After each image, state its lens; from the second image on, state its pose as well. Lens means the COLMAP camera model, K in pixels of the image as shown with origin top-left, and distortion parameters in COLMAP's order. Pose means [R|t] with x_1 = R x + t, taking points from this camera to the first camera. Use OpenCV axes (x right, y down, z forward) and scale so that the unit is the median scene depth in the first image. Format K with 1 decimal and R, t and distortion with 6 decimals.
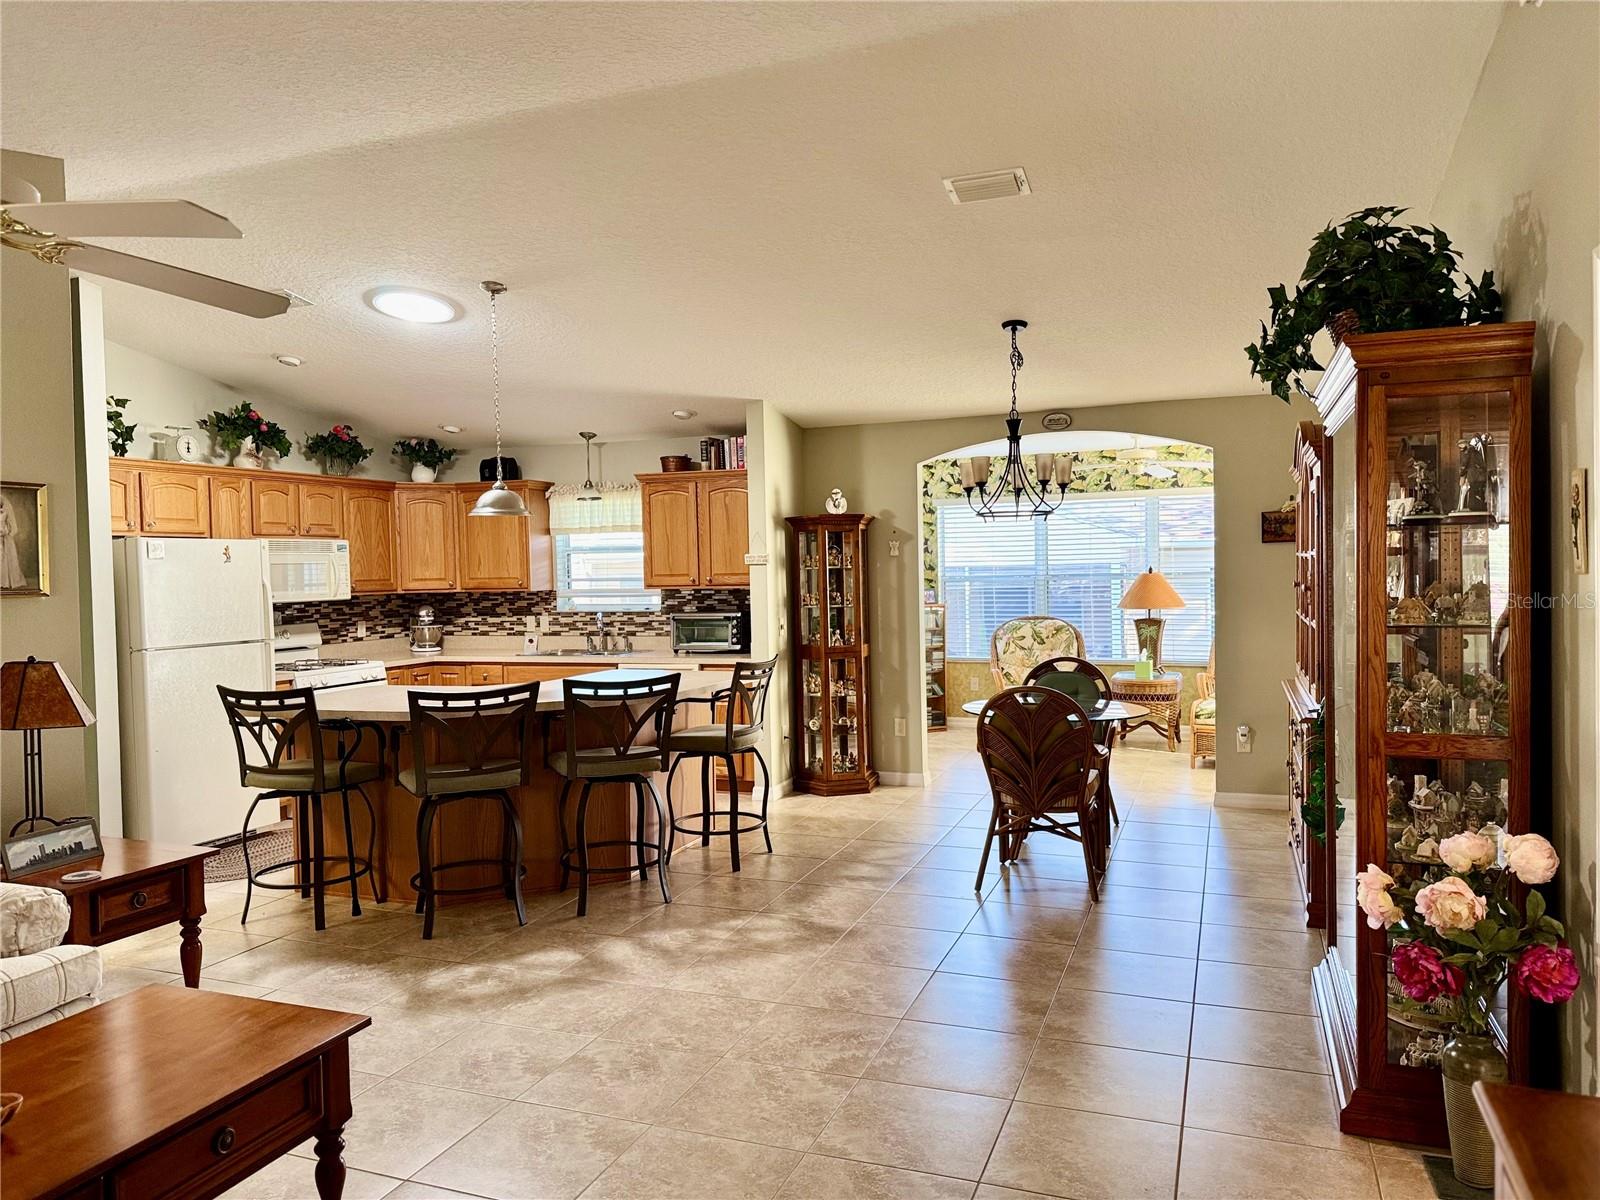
lens RADIAL K [[1115.4, 0, 789.8], [0, 1115.4, 602.7], [0, 0, 1]] dist [0.152628, -0.245933]
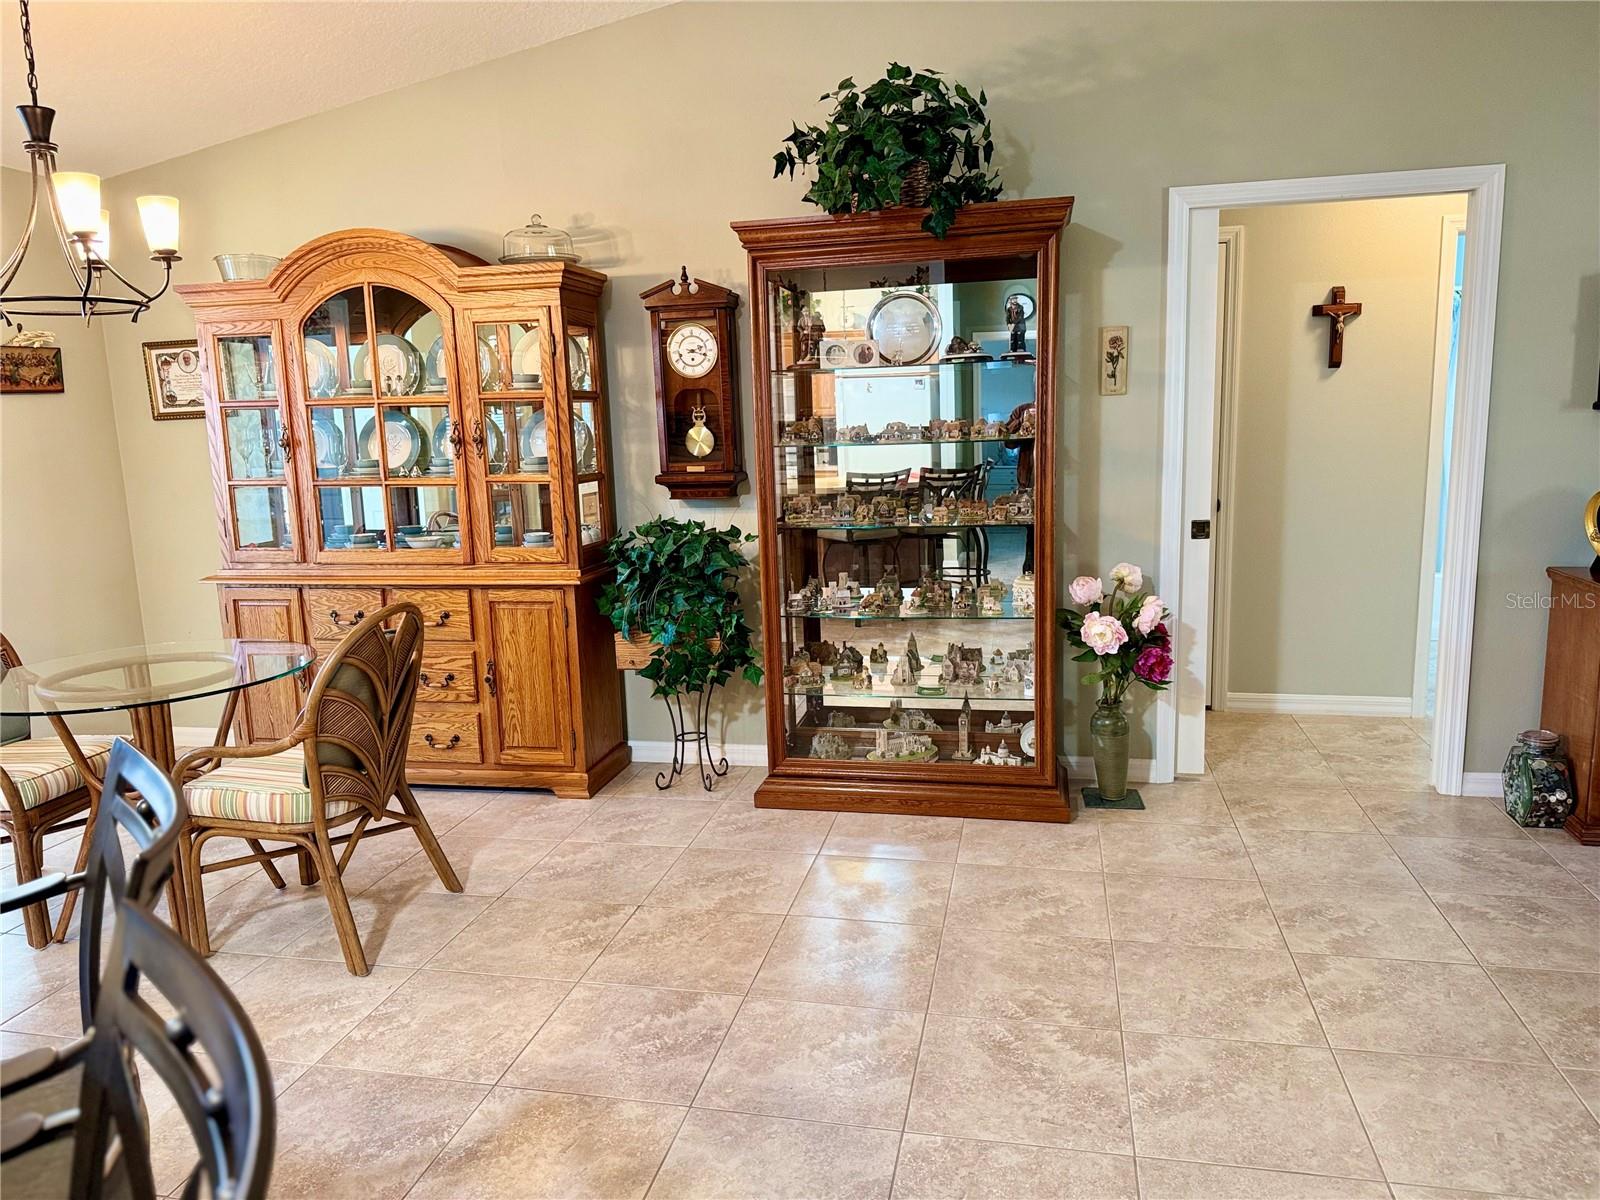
lens RADIAL K [[1117.0, 0, 794.3], [0, 1117.0, 602.9], [0, 0, 1]] dist [0.080785, -0.102063]
pose [[-0.156166, -0.140256, 0.977722, -0.254479], [0.066109, 0.986163, 0.152026, -0.002602], [-0.985516, 0.088378, -0.144732, 0.533489]]
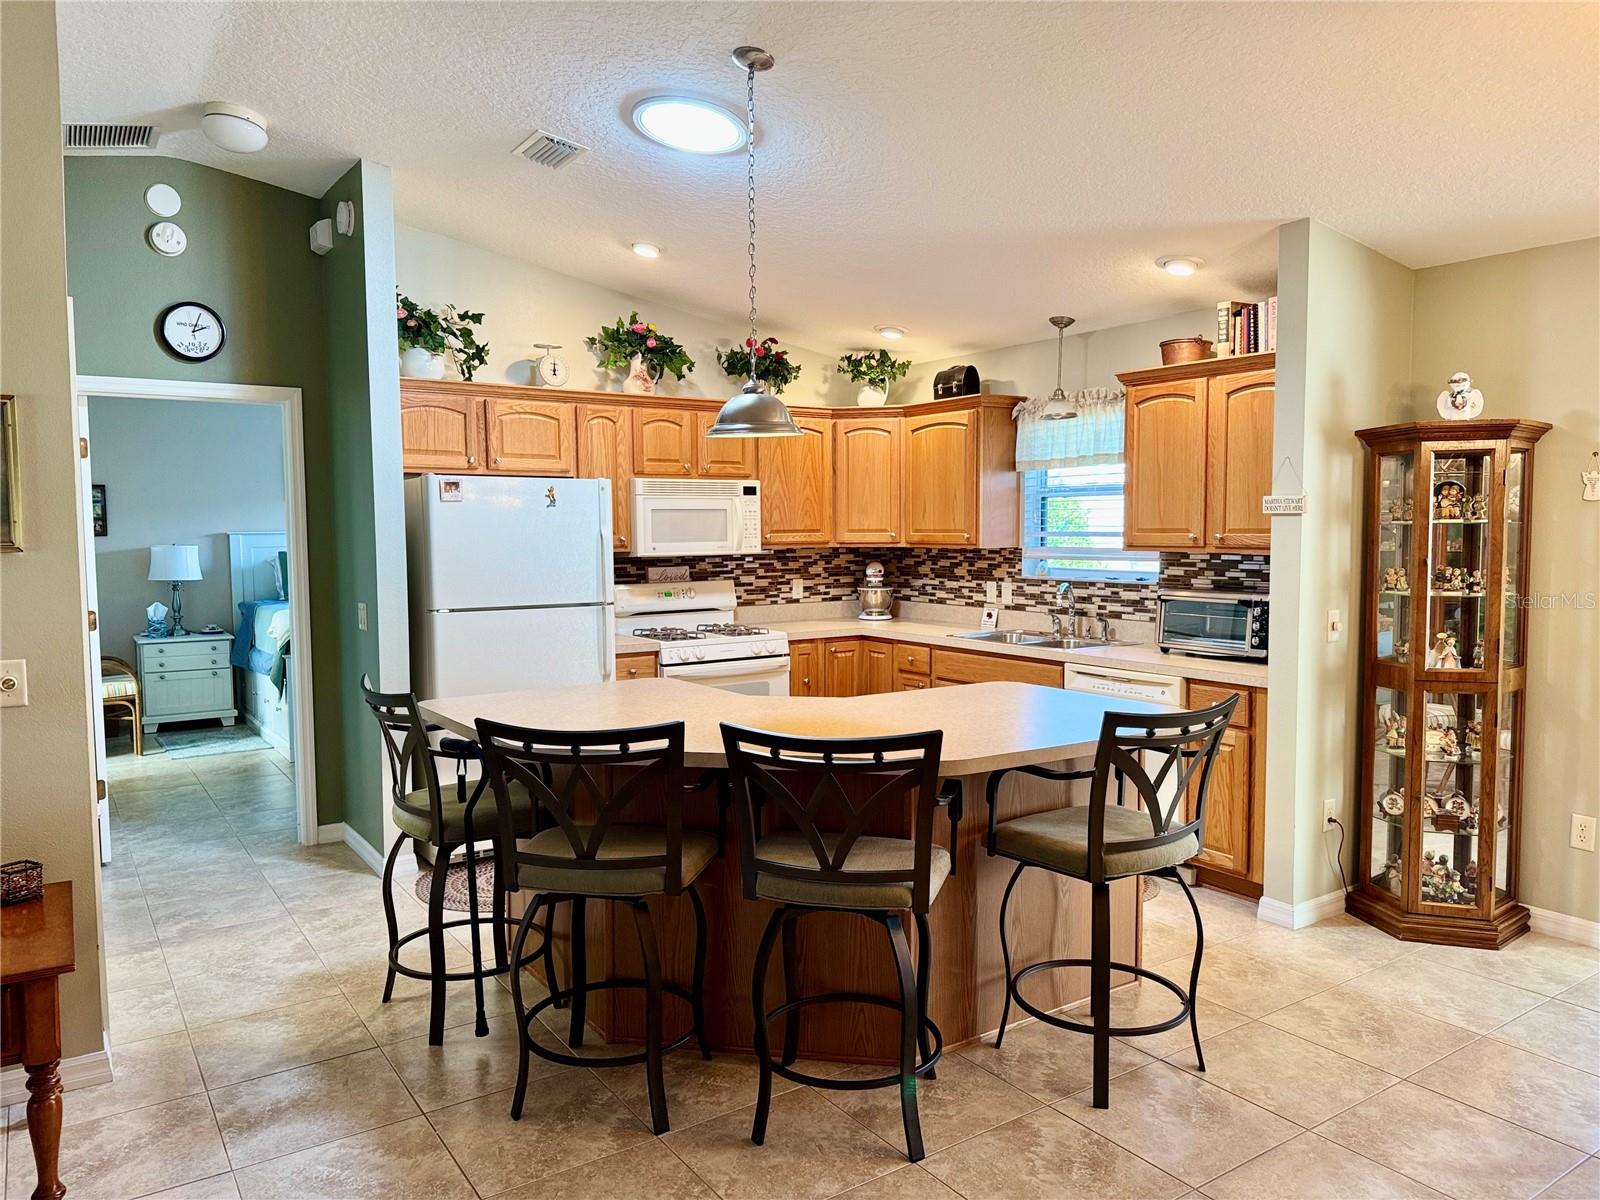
lens RADIAL K [[1115.4, 0, 789.8], [0, 1115.4, 602.7], [0, 0, 1]] dist [0.152628, -0.245933]
pose [[0.825192, 0.055930, -0.562077, 0.079358], [-0.028020, 0.997914, 0.058163, -0.014225], [0.564157, -0.032246, 0.825038, 0.332584]]
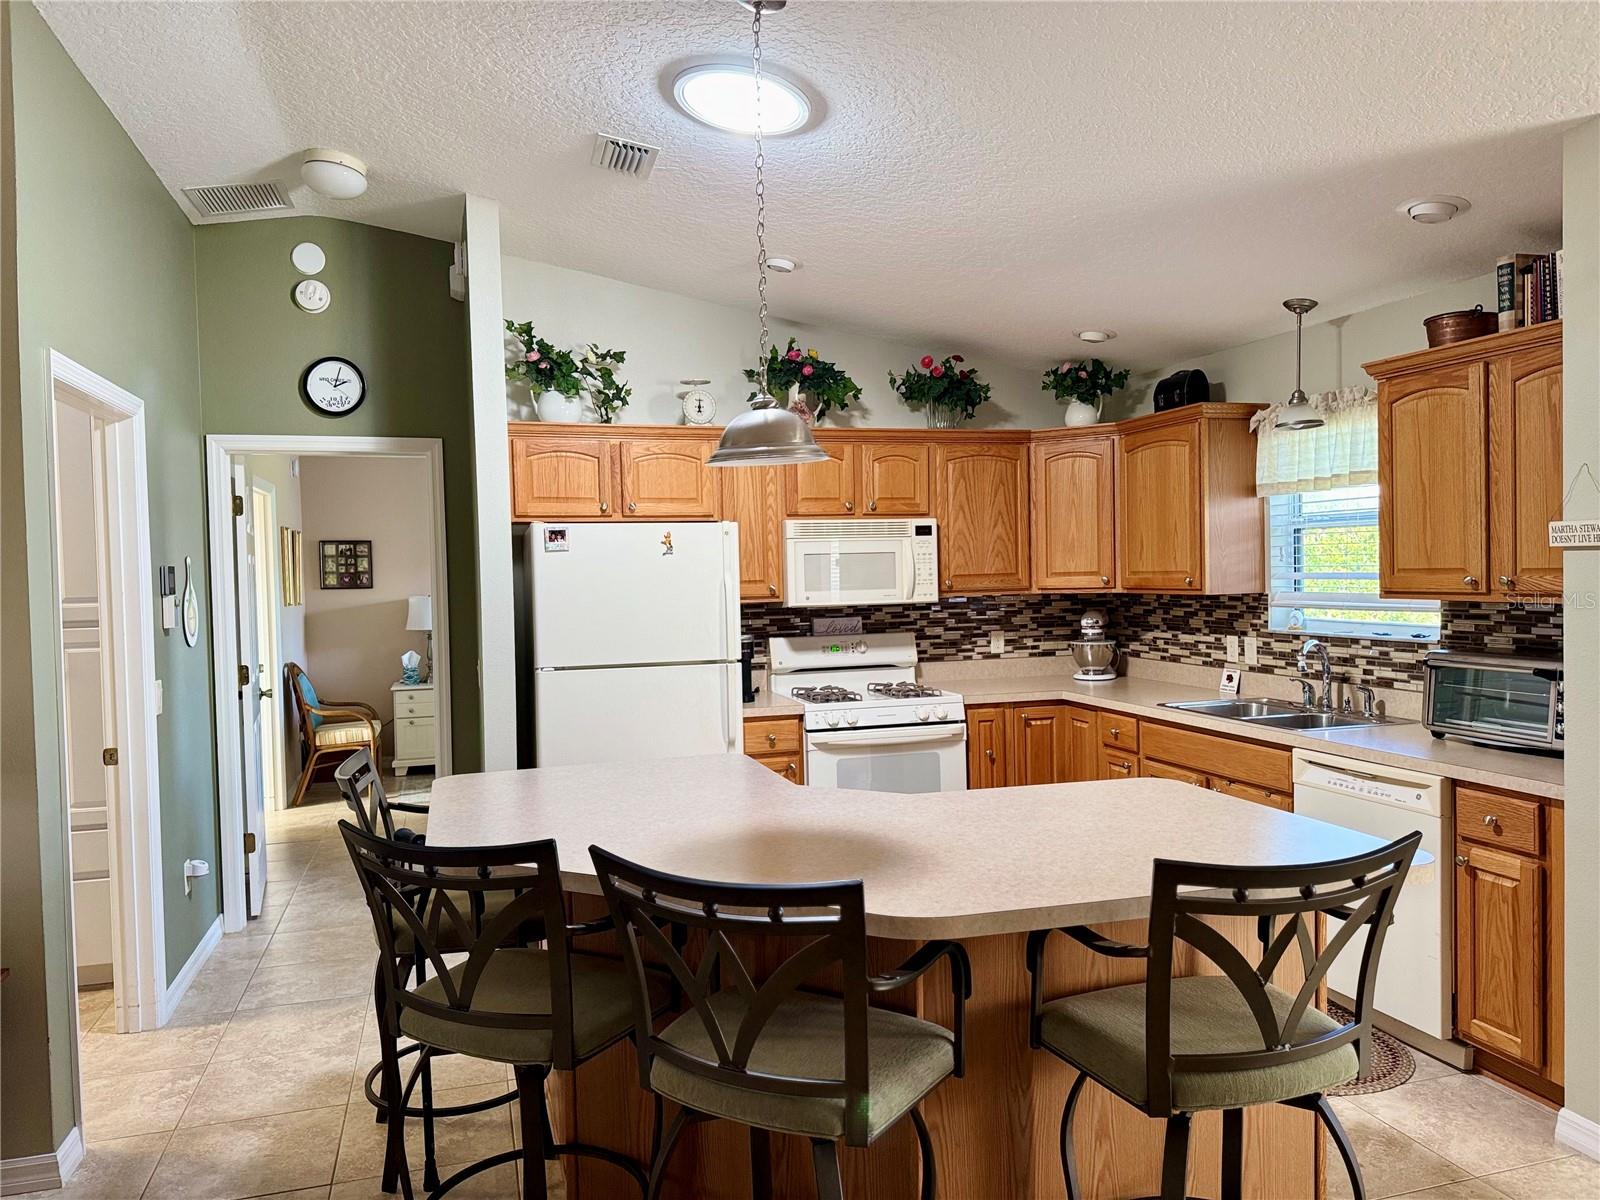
lens RADIAL K [[1117.0, 0, 794.3], [0, 1117.0, 602.9], [0, 0, 1]] dist [0.080785, -0.102063]
pose [[0.619438, 0.030561, -0.784450, 0.096400], [-0.014684, 0.999518, 0.027345, -0.019291], [0.784908, -0.005419, 0.619588, 0.476097]]
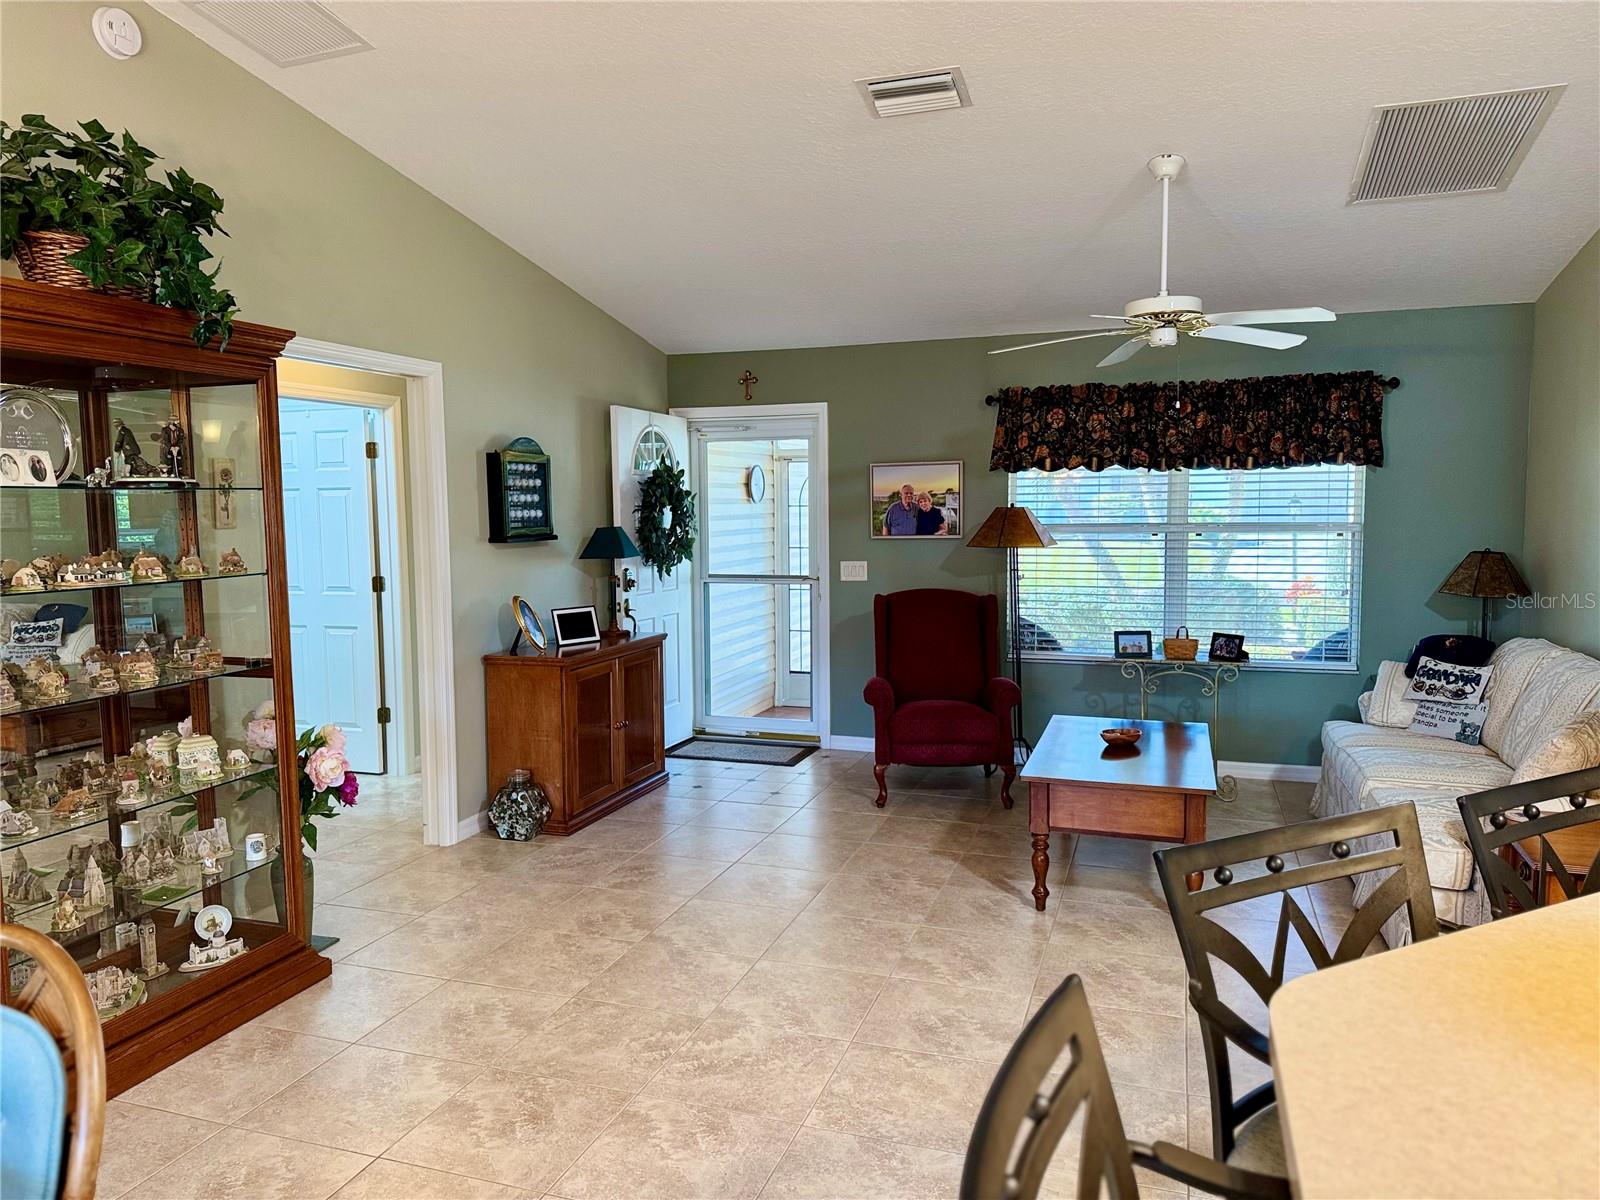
lens RADIAL K [[1115.4, 0, 789.8], [0, 1115.4, 602.7], [0, 0, 1]] dist [0.152628, -0.245933]
pose [[-0.998649, 0.038870, -0.034493, 0.002719], [0.034472, 0.992171, 0.120033, -0.026369], [0.038888, 0.118682, -0.992170, 0.796574]]
